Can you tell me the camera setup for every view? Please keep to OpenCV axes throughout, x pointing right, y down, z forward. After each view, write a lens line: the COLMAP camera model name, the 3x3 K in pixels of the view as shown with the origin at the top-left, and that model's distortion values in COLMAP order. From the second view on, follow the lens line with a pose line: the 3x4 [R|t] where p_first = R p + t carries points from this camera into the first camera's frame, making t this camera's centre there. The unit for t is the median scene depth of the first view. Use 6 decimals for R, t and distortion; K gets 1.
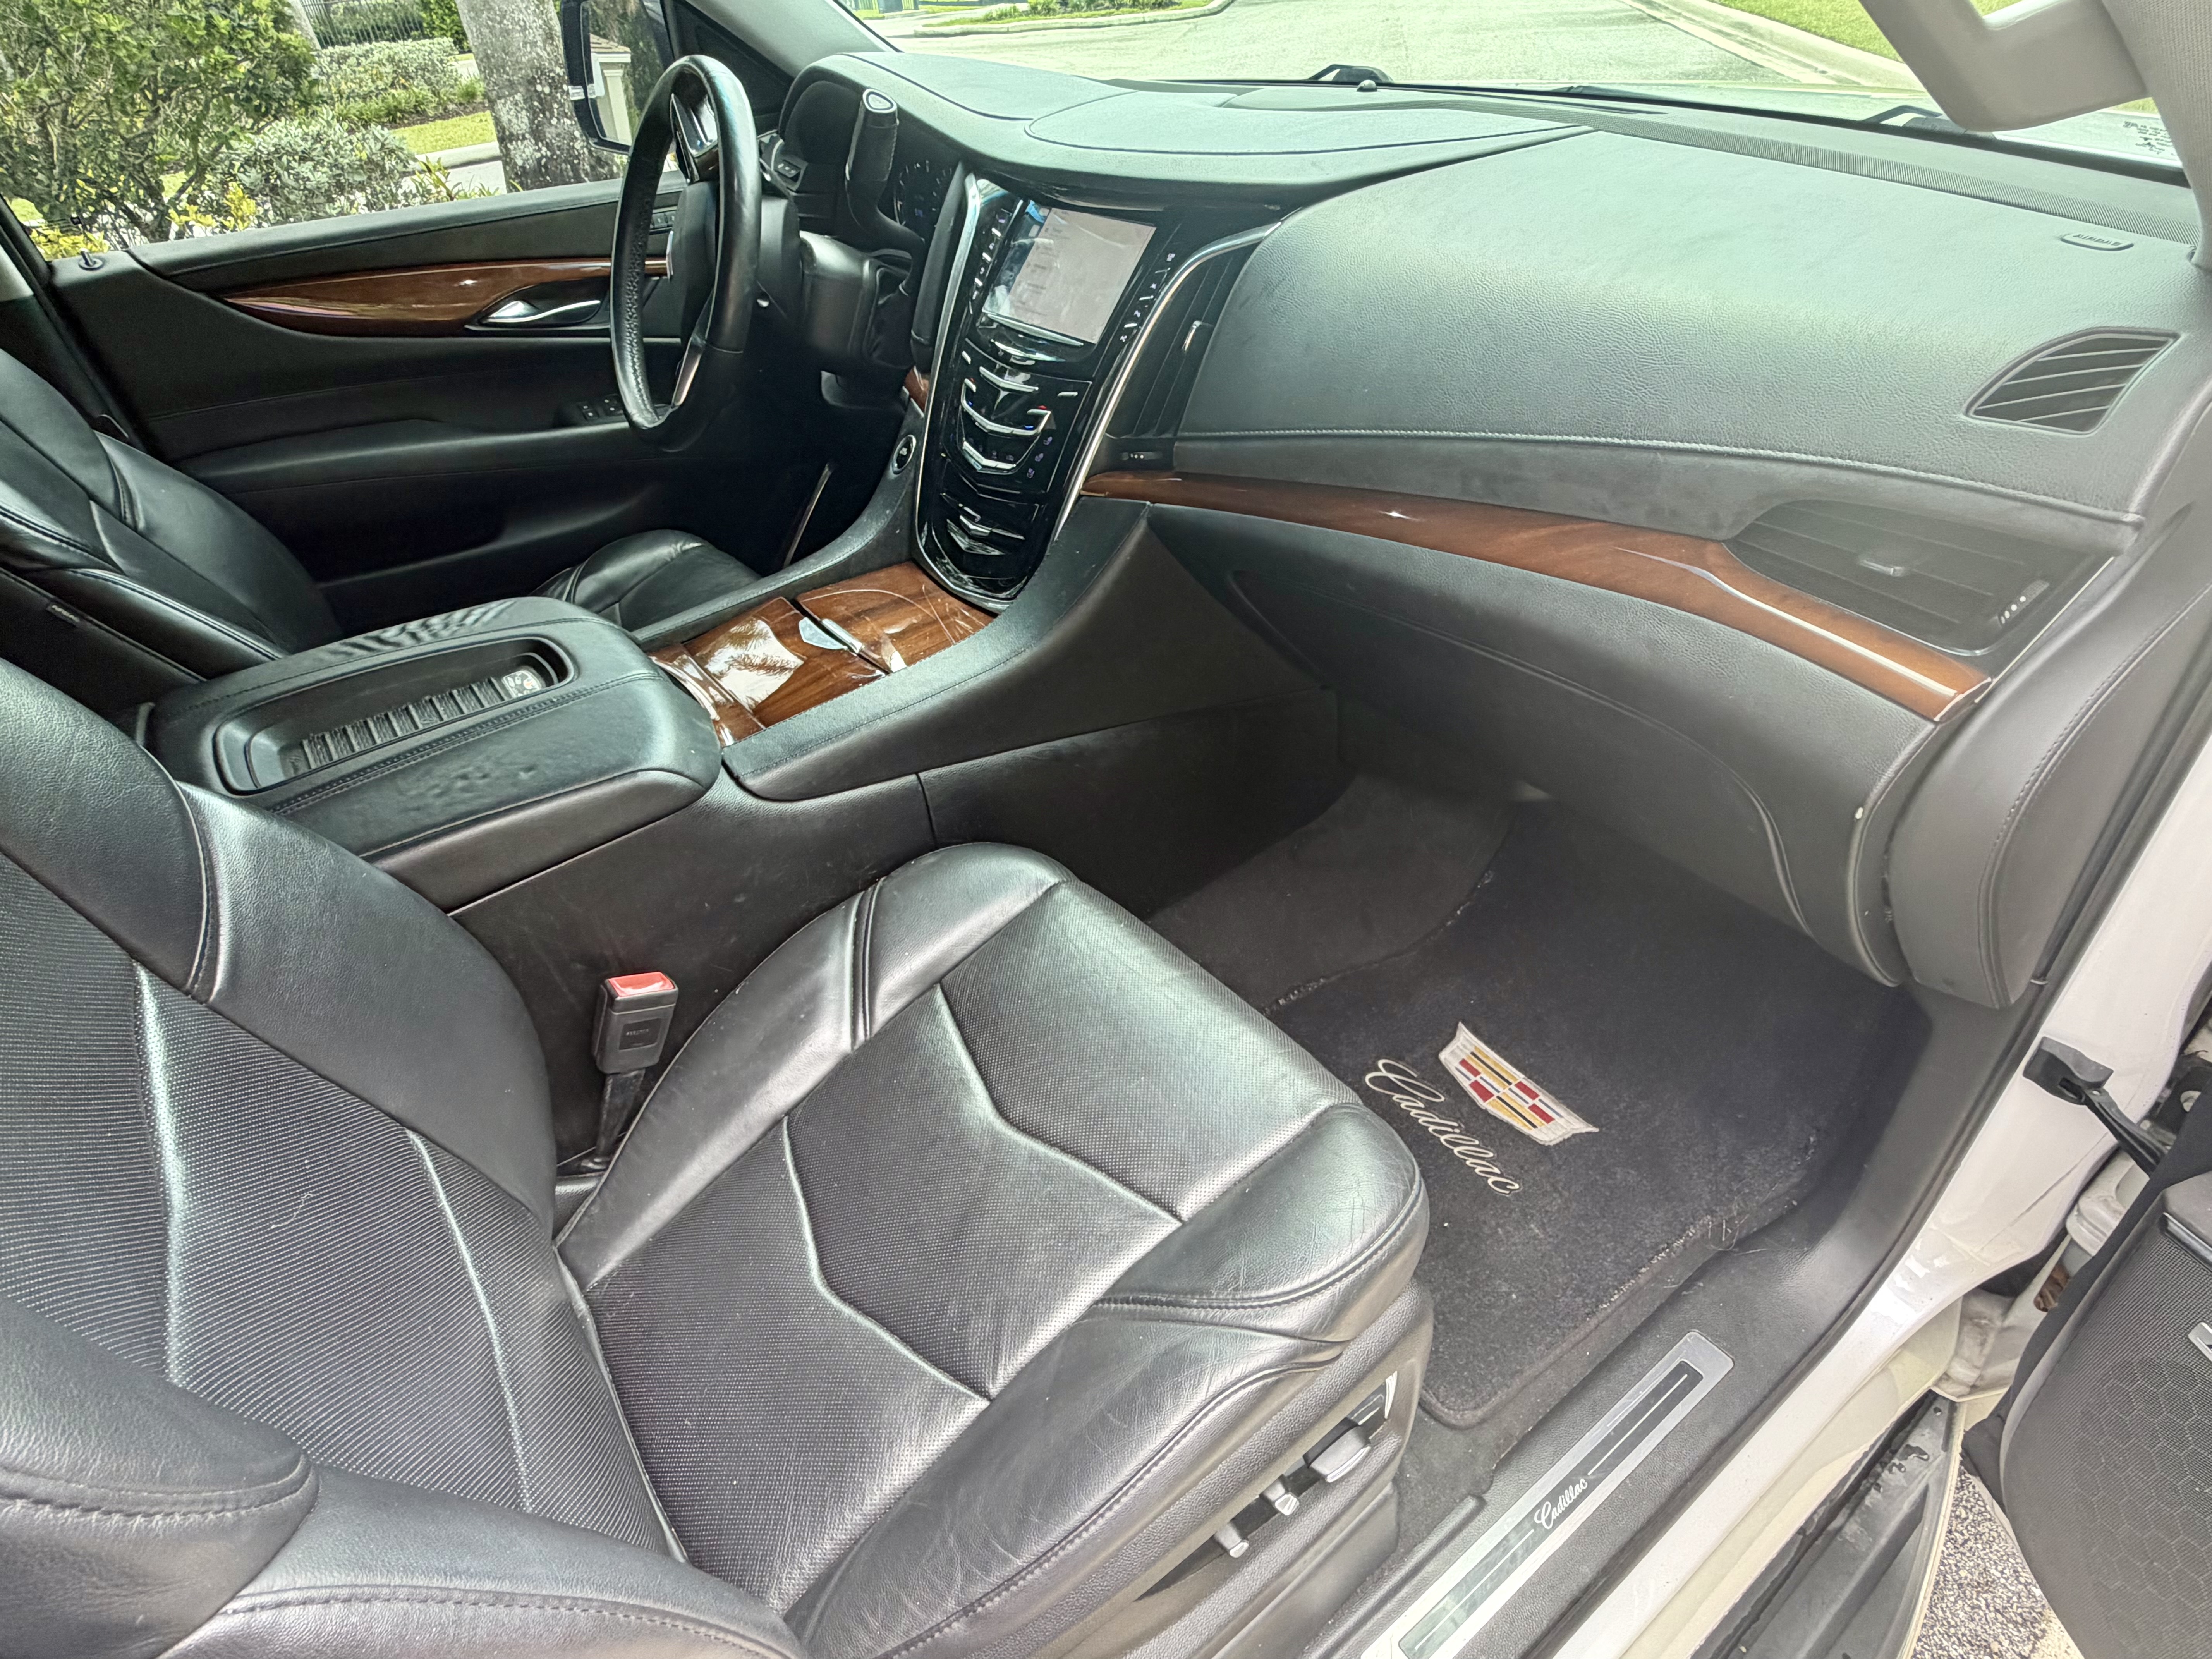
lens RADIAL K [[1211.3, 0, 1106.0], [0, 1211.3, 829.5], [0, 0, 1]] dist [0.014318, 0.001871]
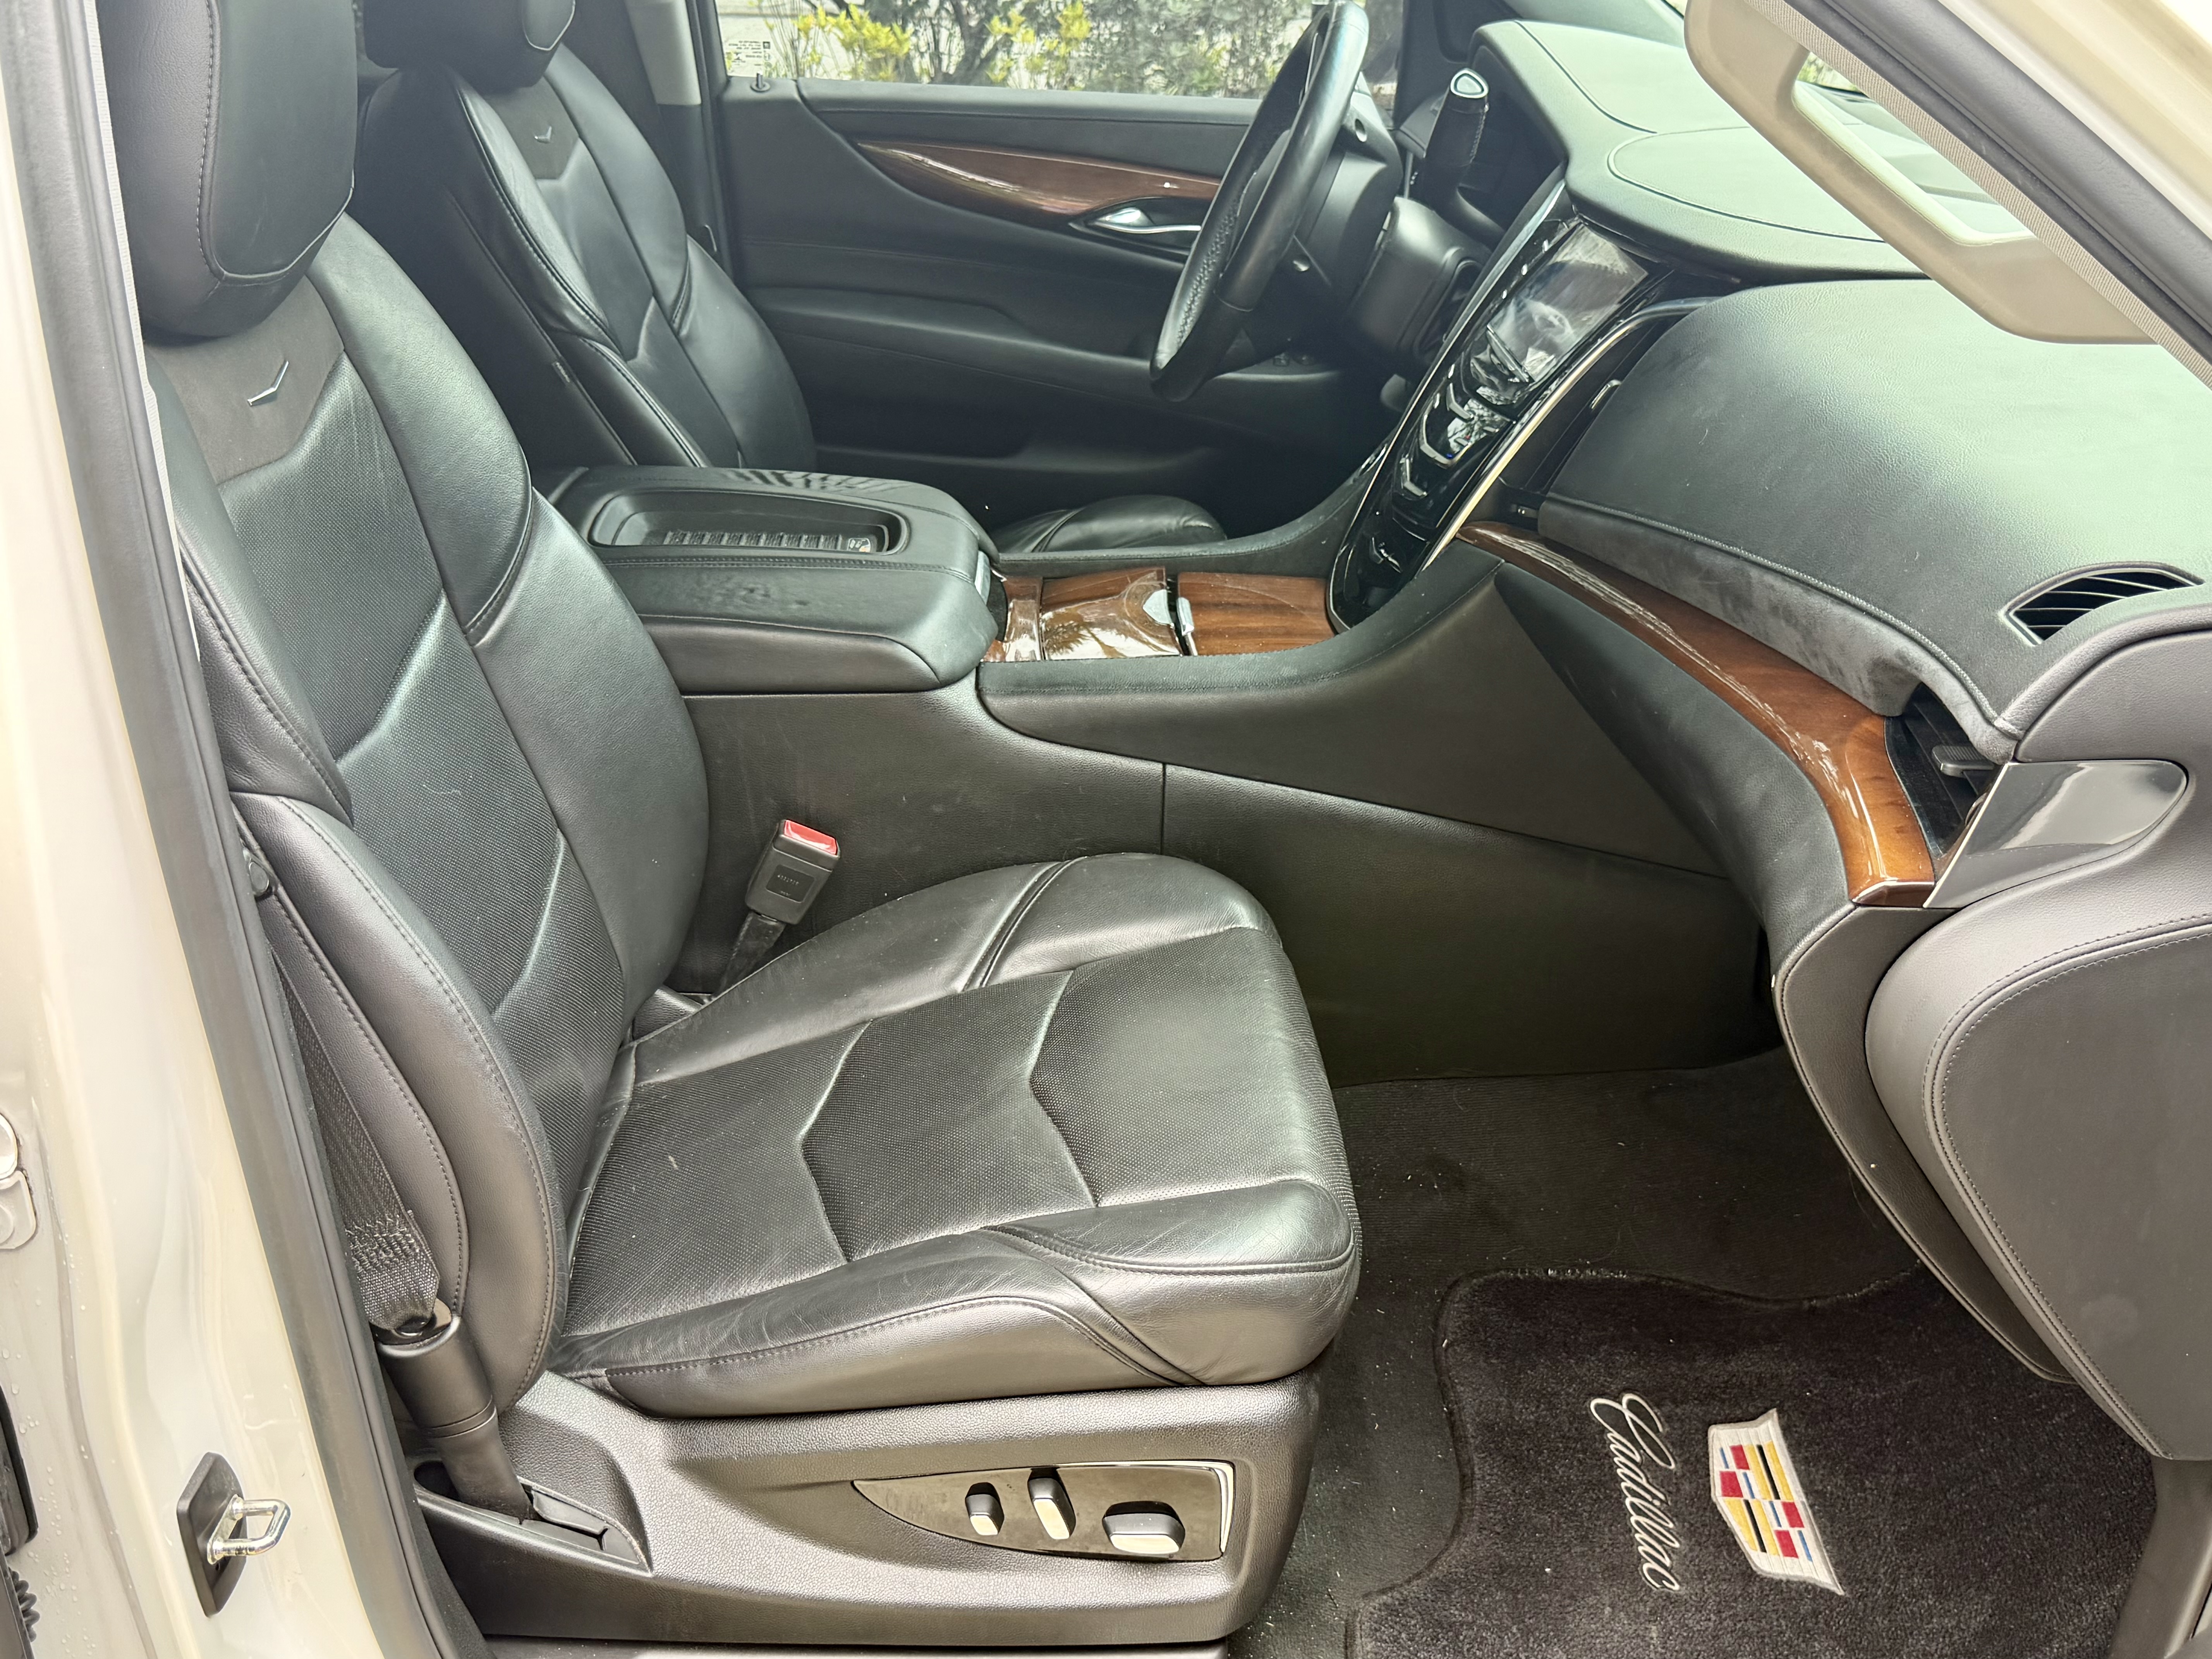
lens RADIAL K [[2191.3, 0, 1106.0], [0, 2191.3, 829.5], [0, 0, 1]] dist [0.204428, -0.013888]
pose [[0.820299, 0.333533, -0.464613, 0.589719], [-0.407657, 0.910751, -0.065937, 0.124685], [0.401154, 0.243491, 0.883056, -0.460268]]
